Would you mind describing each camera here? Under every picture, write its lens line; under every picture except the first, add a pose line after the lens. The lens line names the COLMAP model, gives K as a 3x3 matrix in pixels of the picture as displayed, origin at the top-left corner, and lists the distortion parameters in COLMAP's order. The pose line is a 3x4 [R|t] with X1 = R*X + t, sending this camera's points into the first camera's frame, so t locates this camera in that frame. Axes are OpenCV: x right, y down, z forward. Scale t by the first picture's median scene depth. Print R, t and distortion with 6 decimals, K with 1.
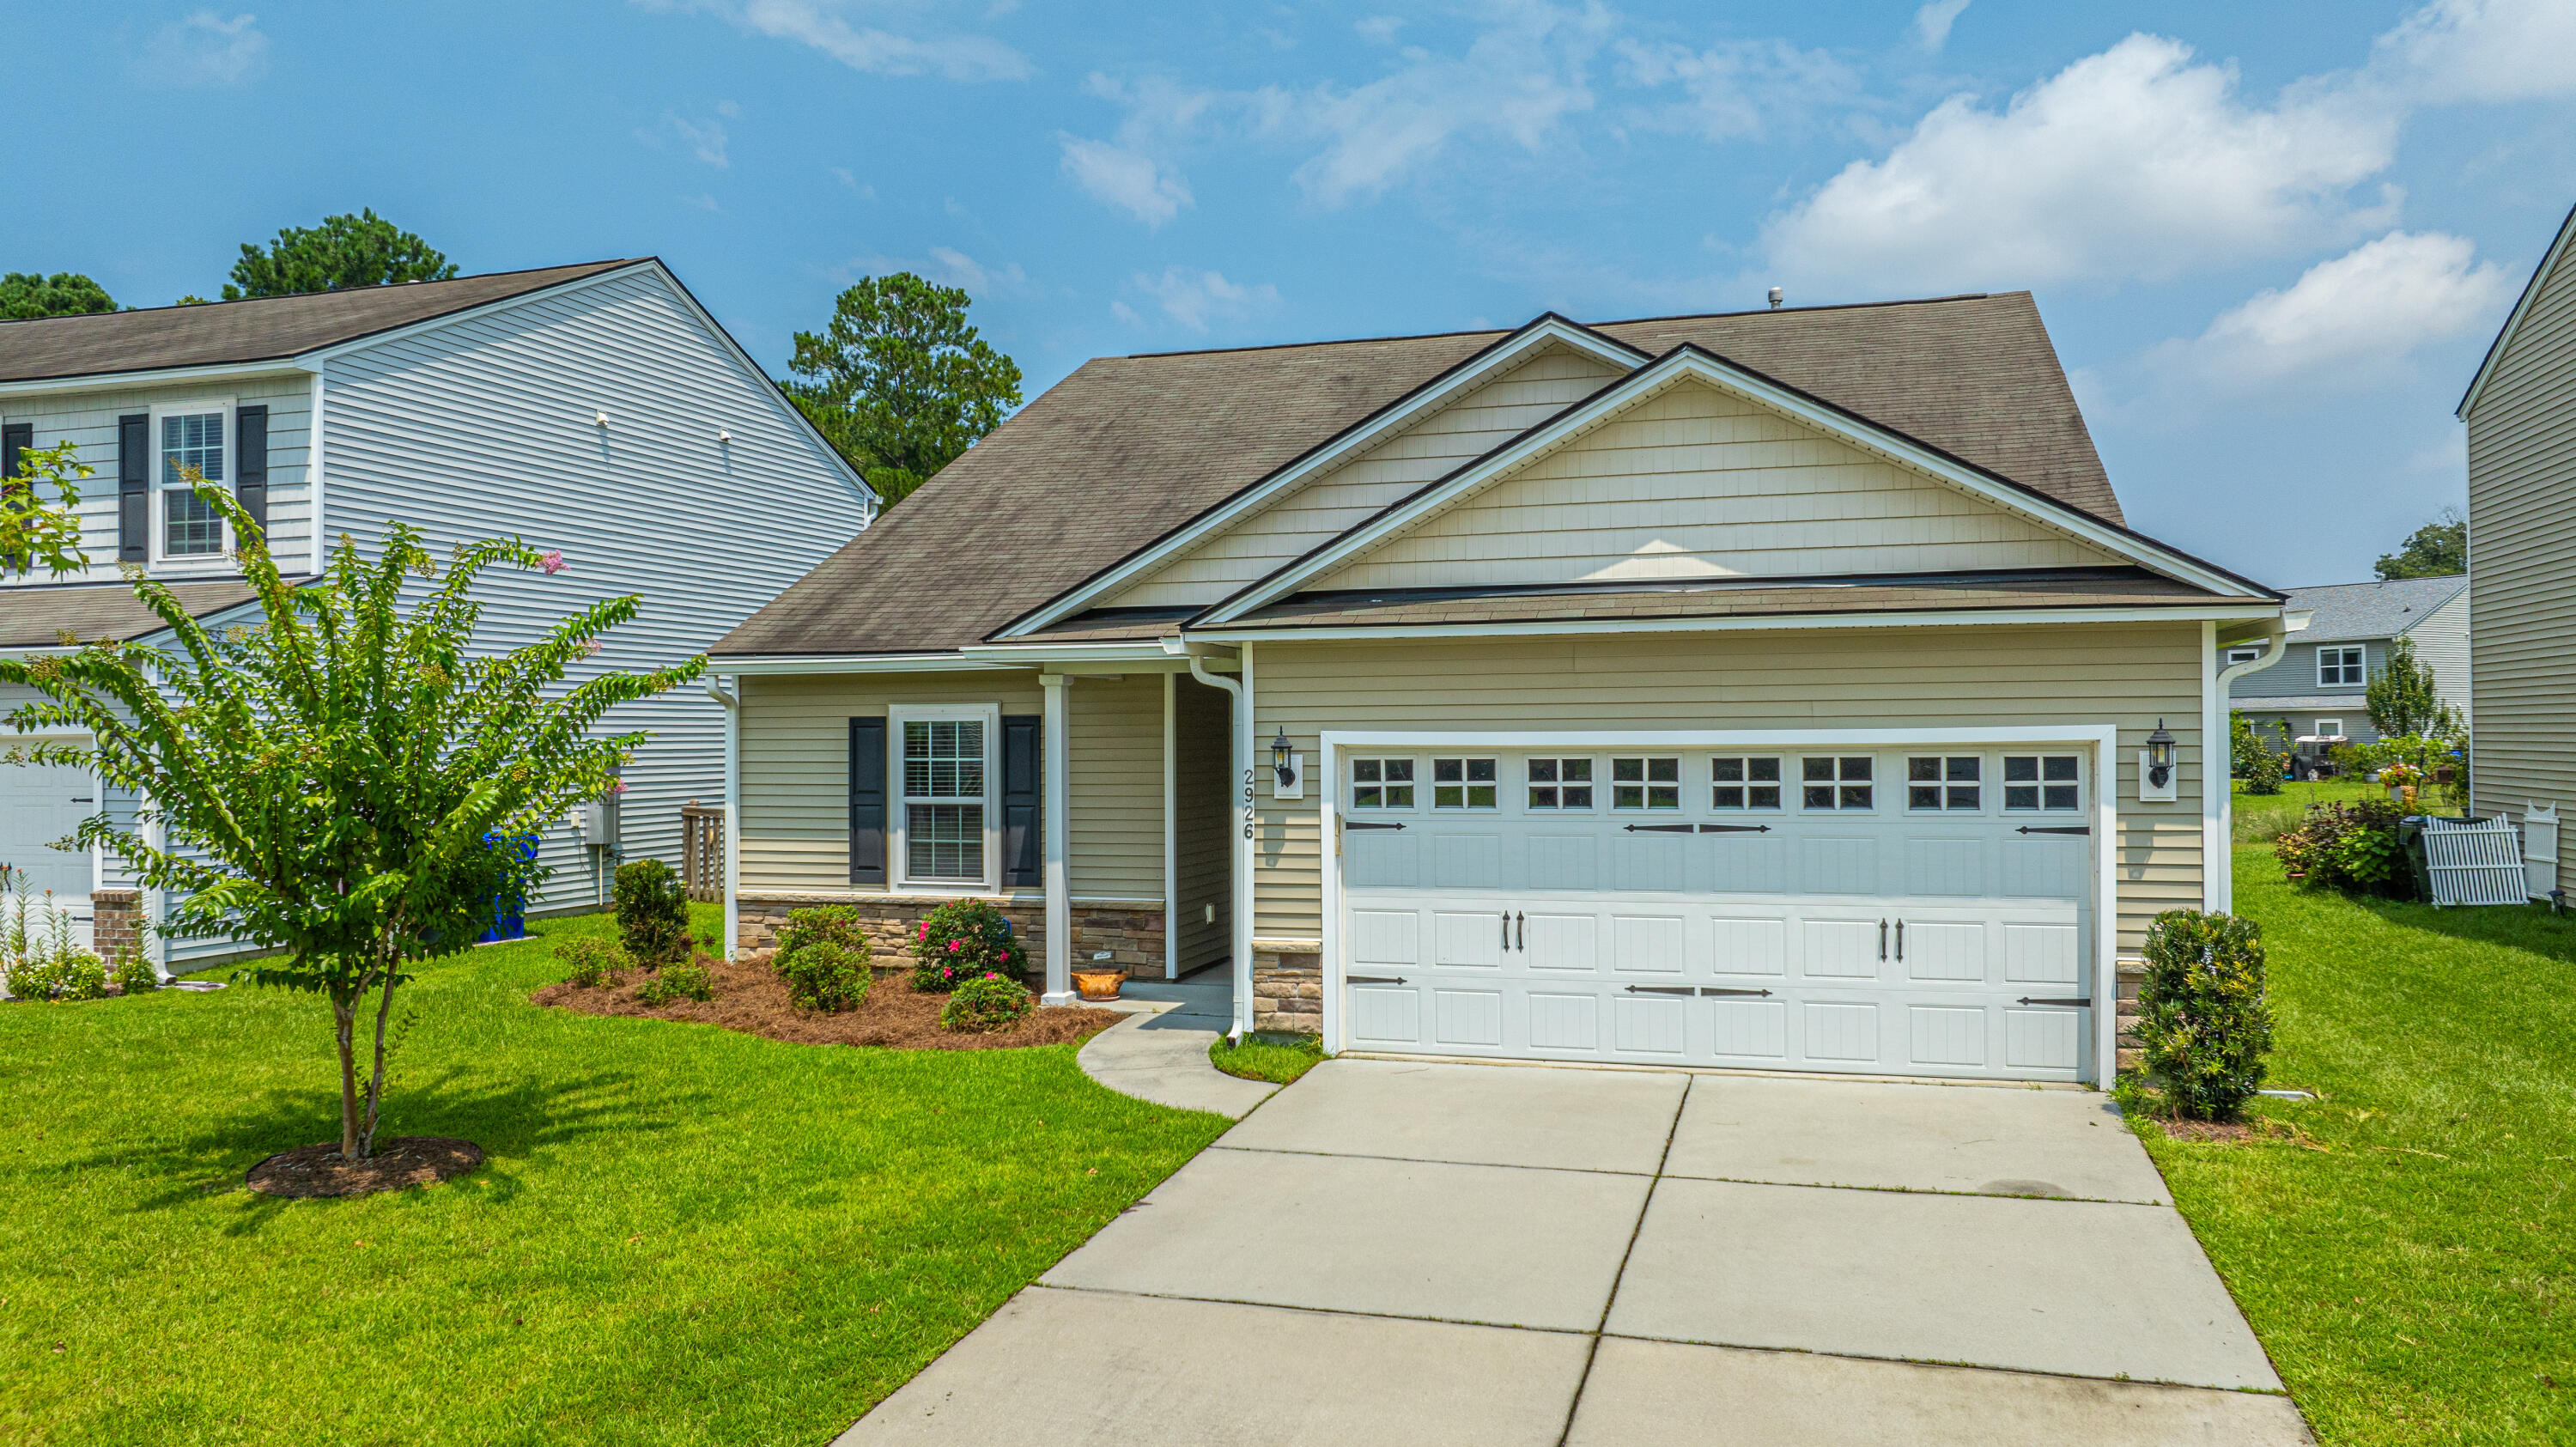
lens RADIAL K [[1811.1, 0, 1288.7], [0, 1811.1, 723.4], [0, 0, 1]] dist [-0.036852, 0.031159]
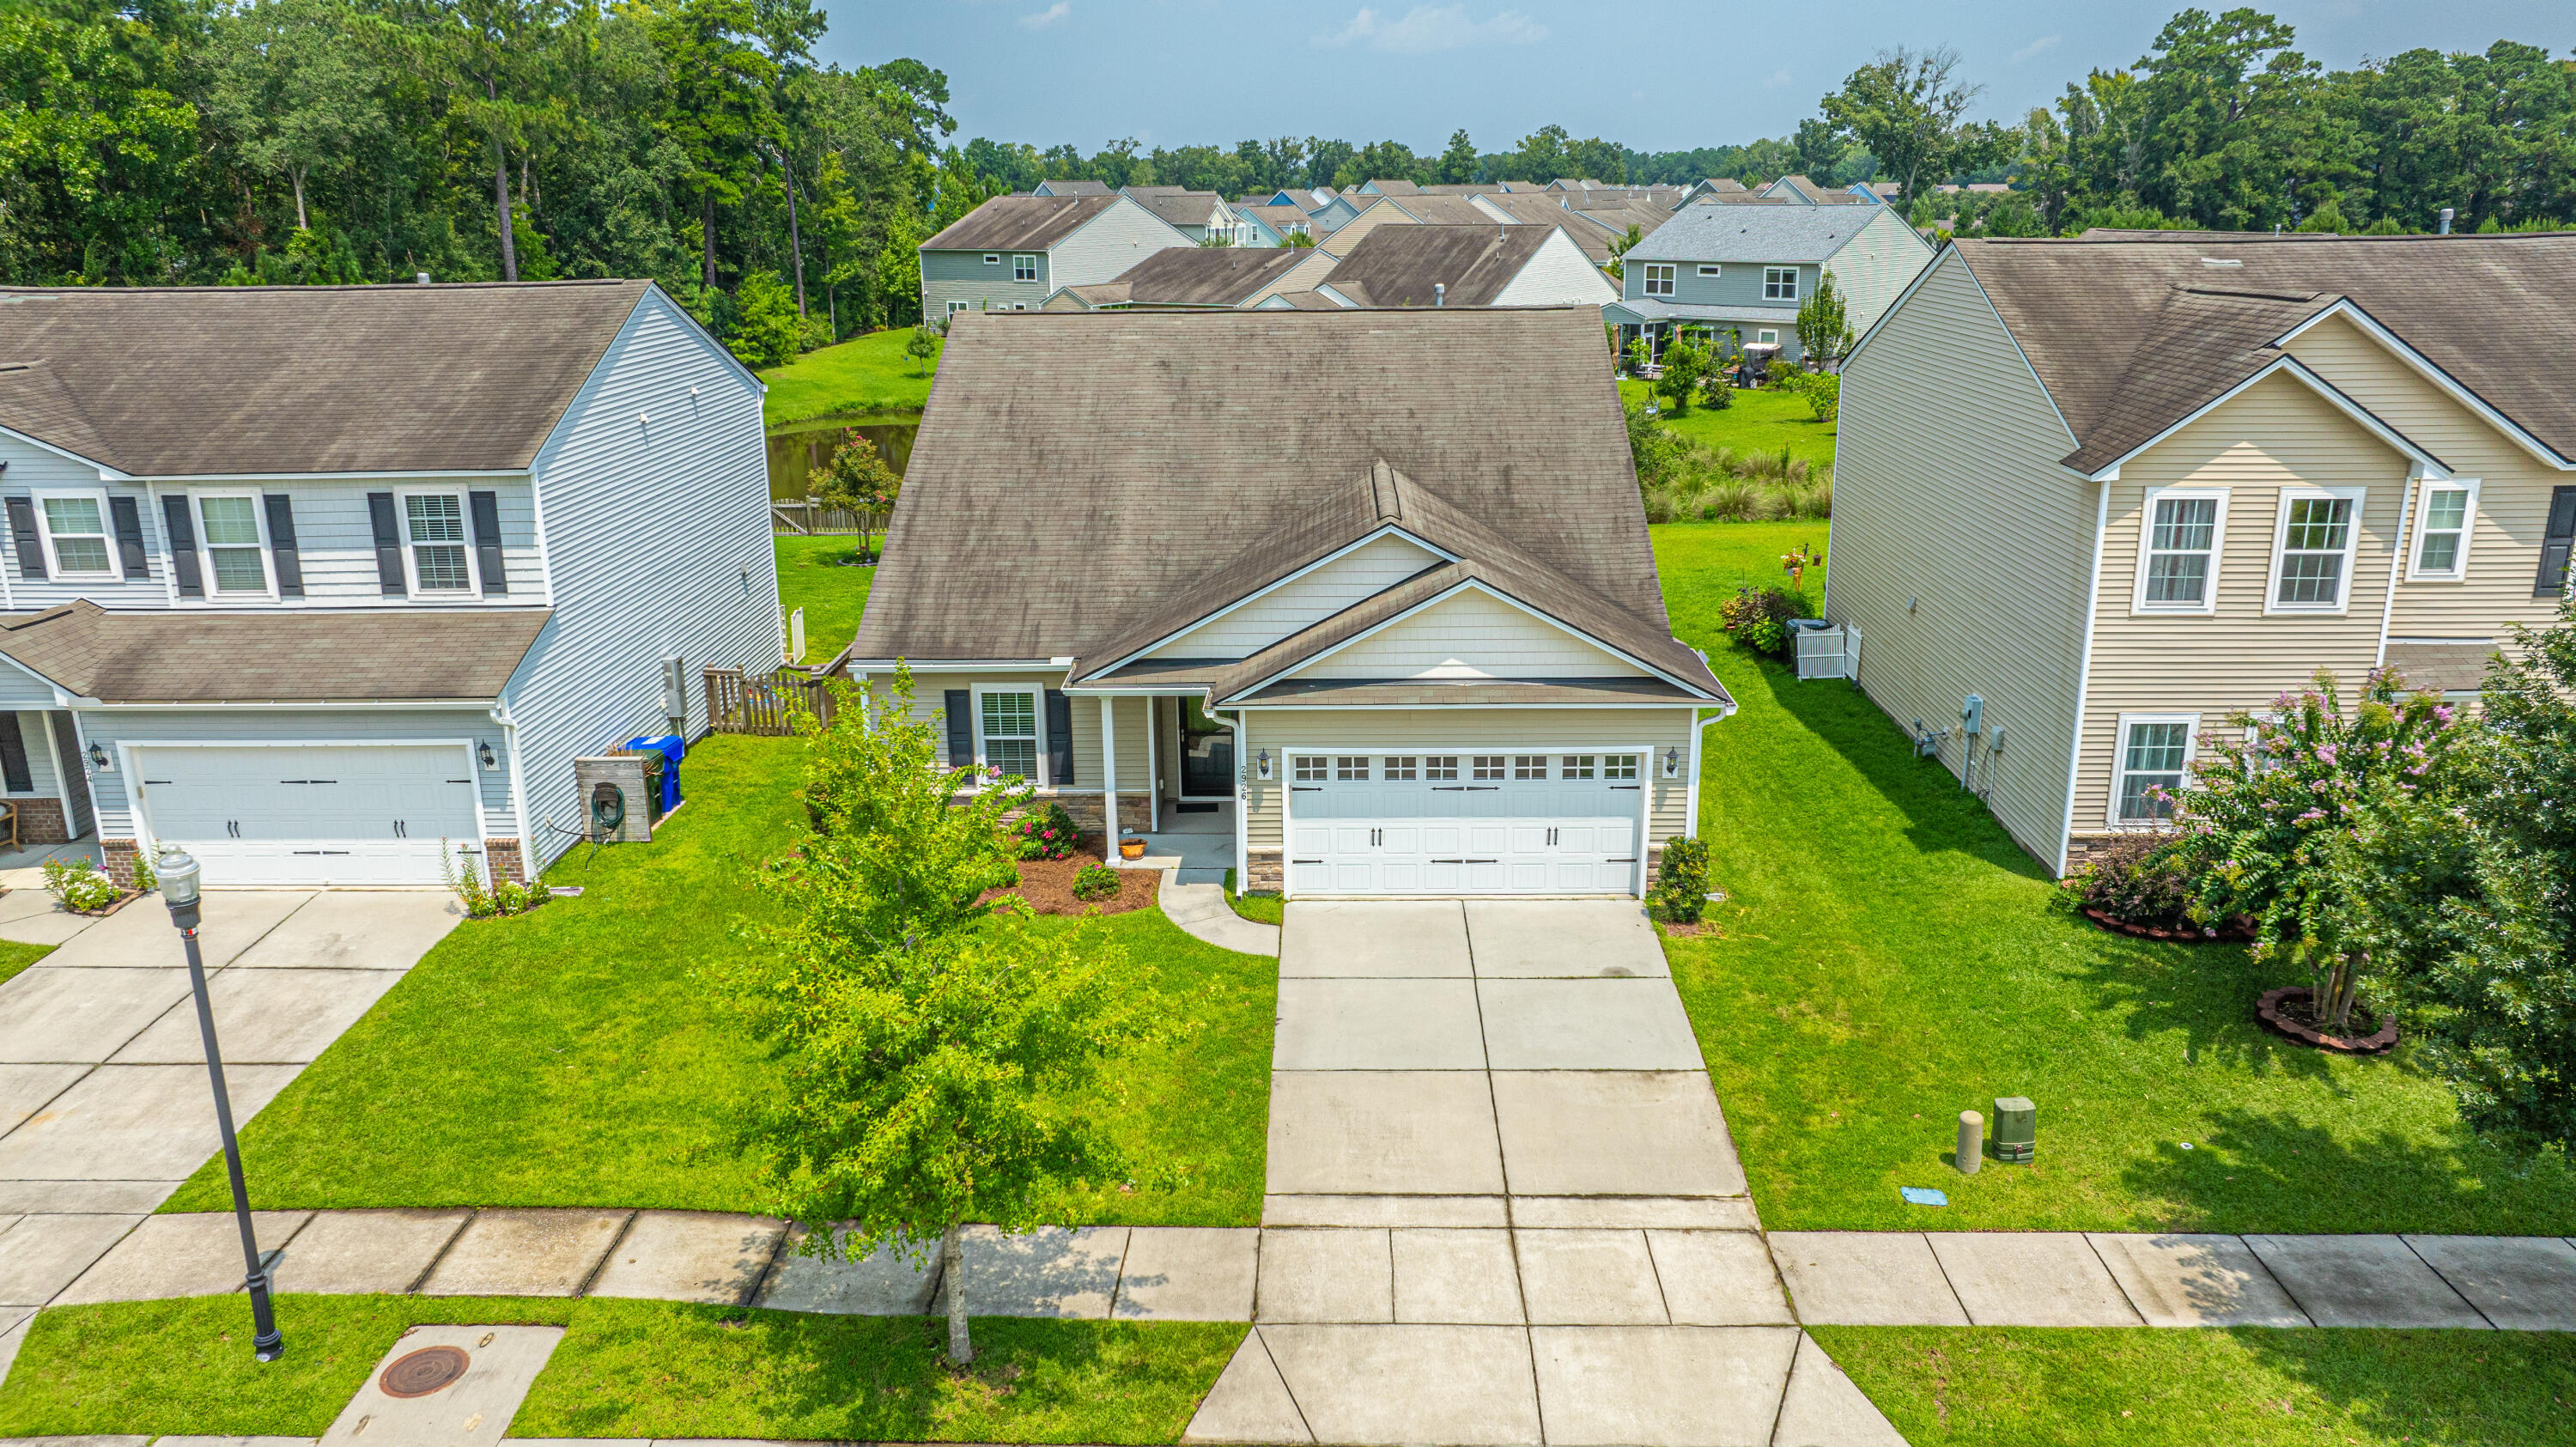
lens RADIAL K [[1810.9, 0, 1290.4], [0, 1810.9, 721.6], [0, 0, 1]] dist [-0.031184, 0.022235]
pose [[0.963361, -0.080552, 0.255828, -0.471717], [0.003944, 0.957986, 0.286789, -0.583631], [-0.268181, -0.275272, 0.923203, -0.811805]]
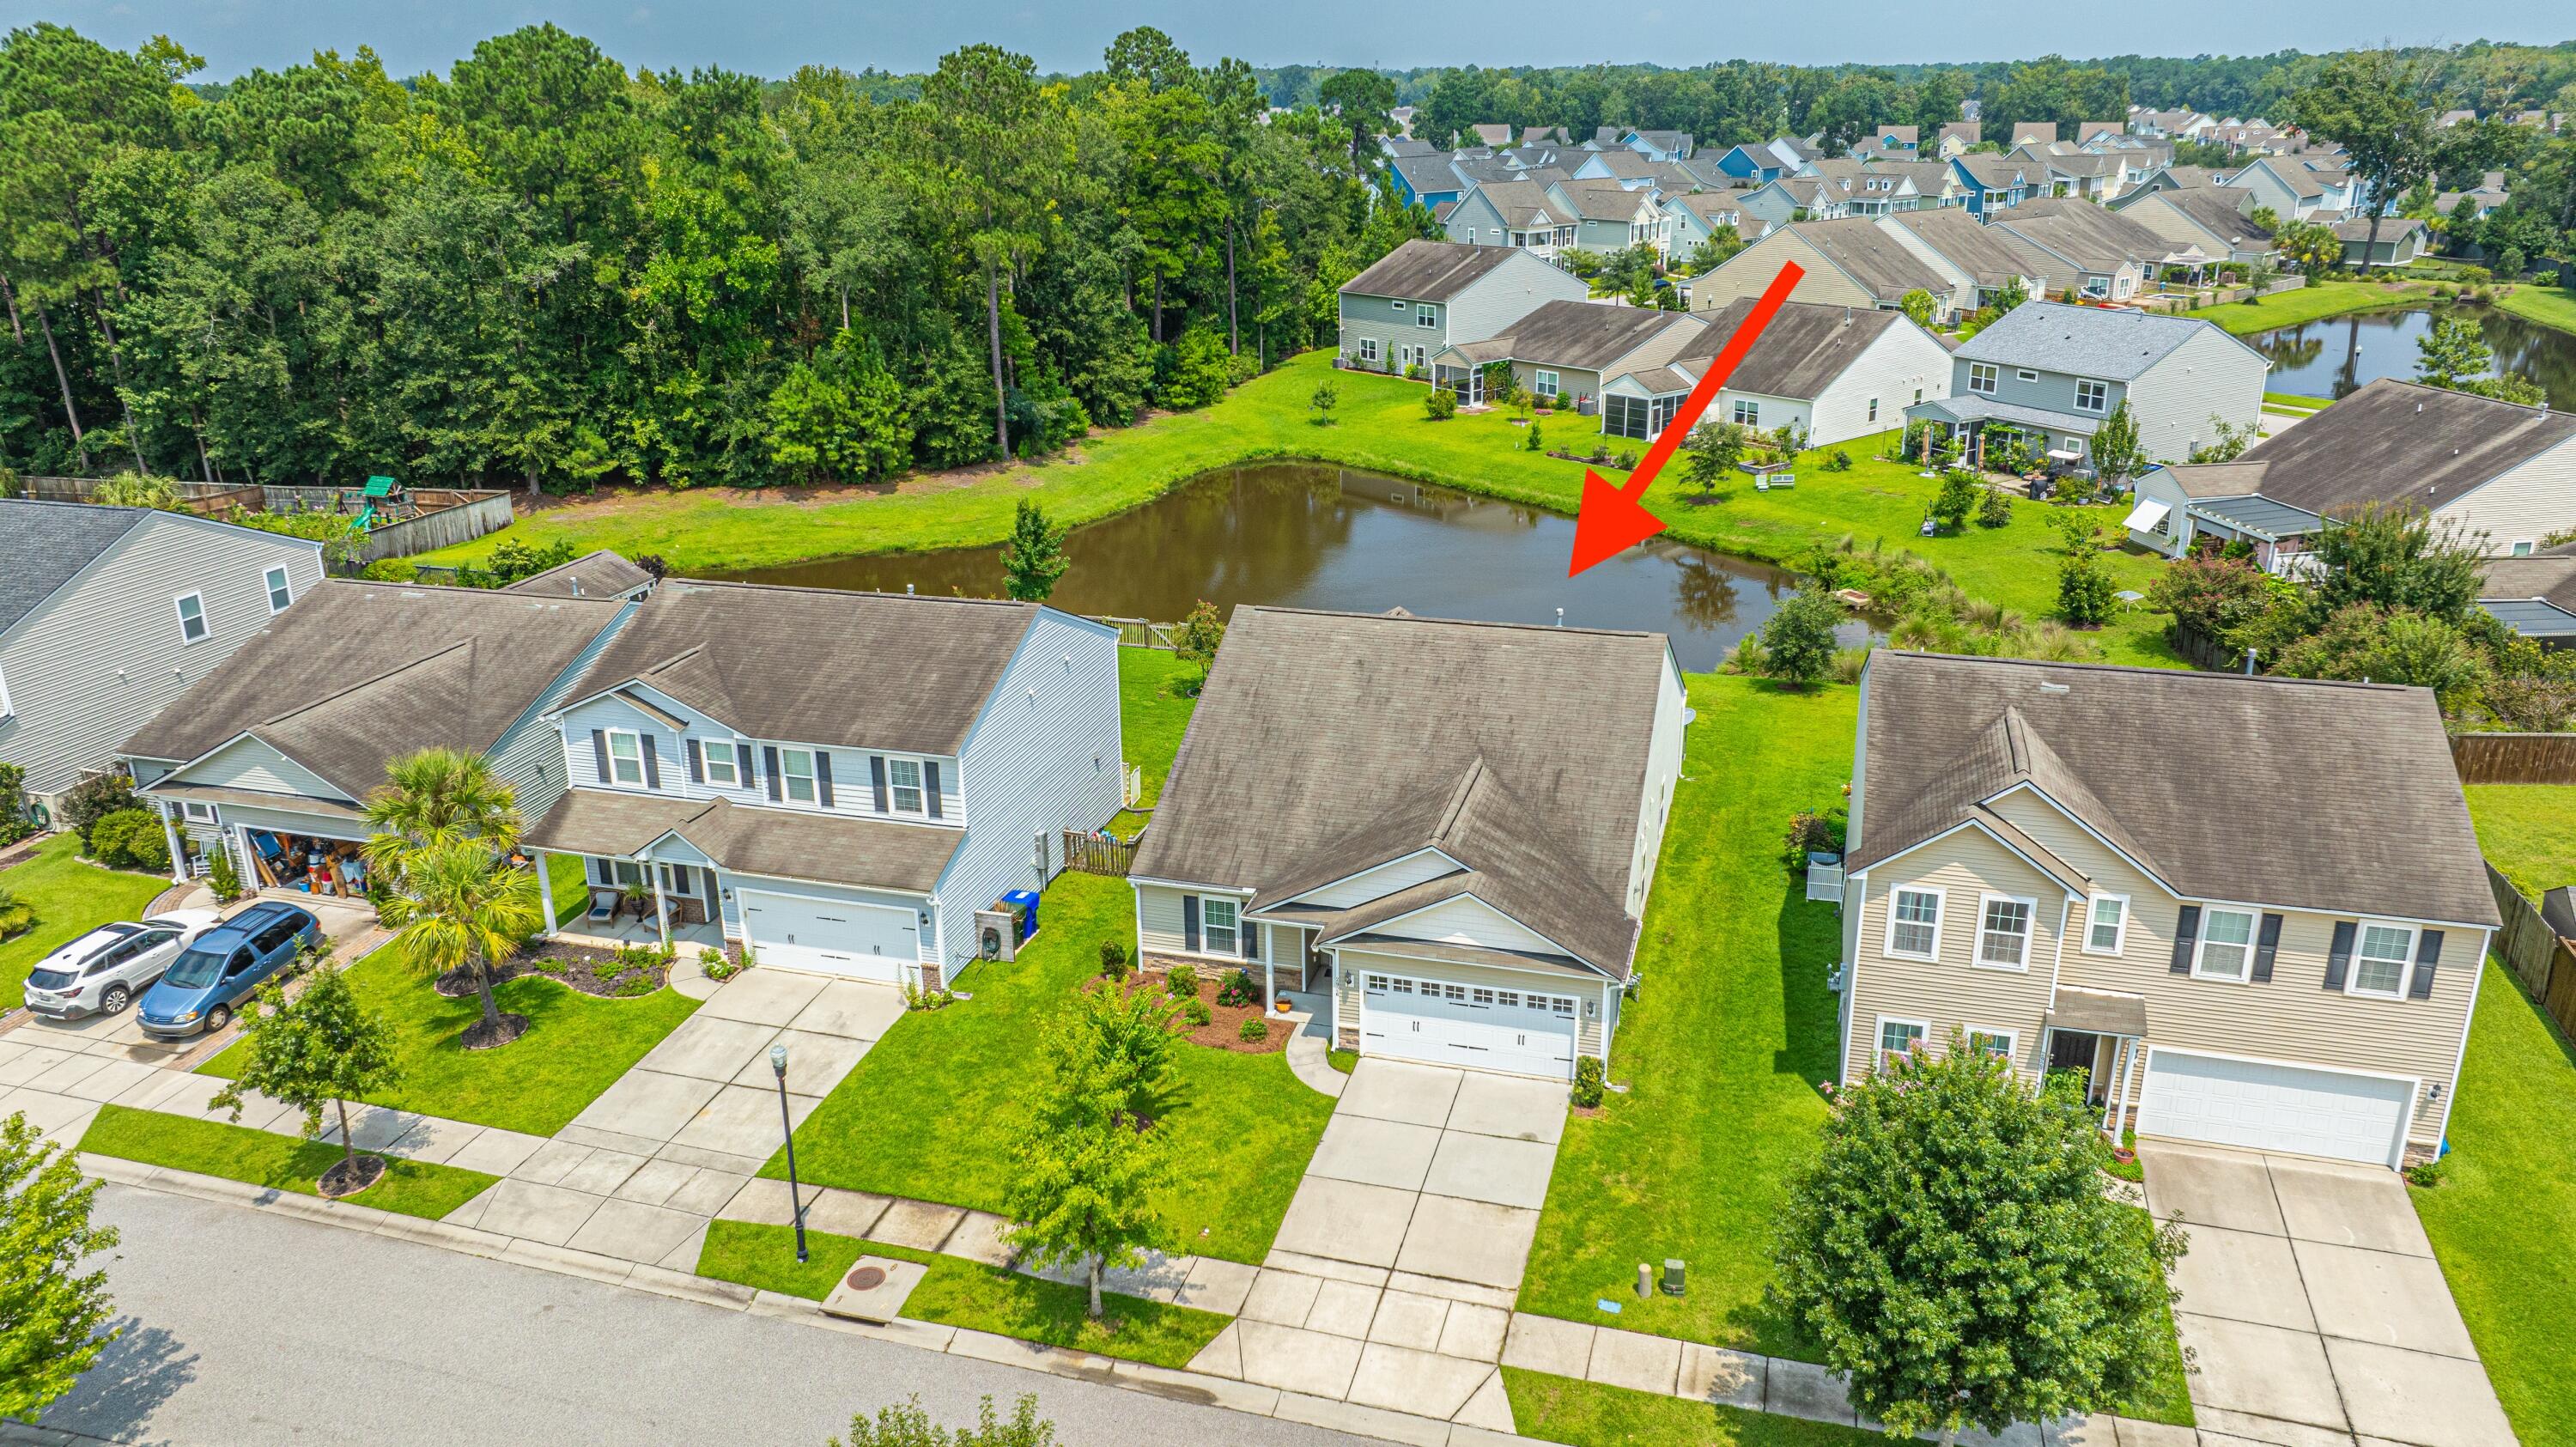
lens RADIAL K [[1811.1, 0, 1285.0], [0, 1811.1, 724.9], [0, 0, 1]] dist [-0.036852, 0.031159]
pose [[0.999924, -0.011376, 0.004775, -0.128334], [0.009044, 0.939138, 0.343421, -1.542346], [-0.008391, -0.343352, 0.939169, -1.939227]]
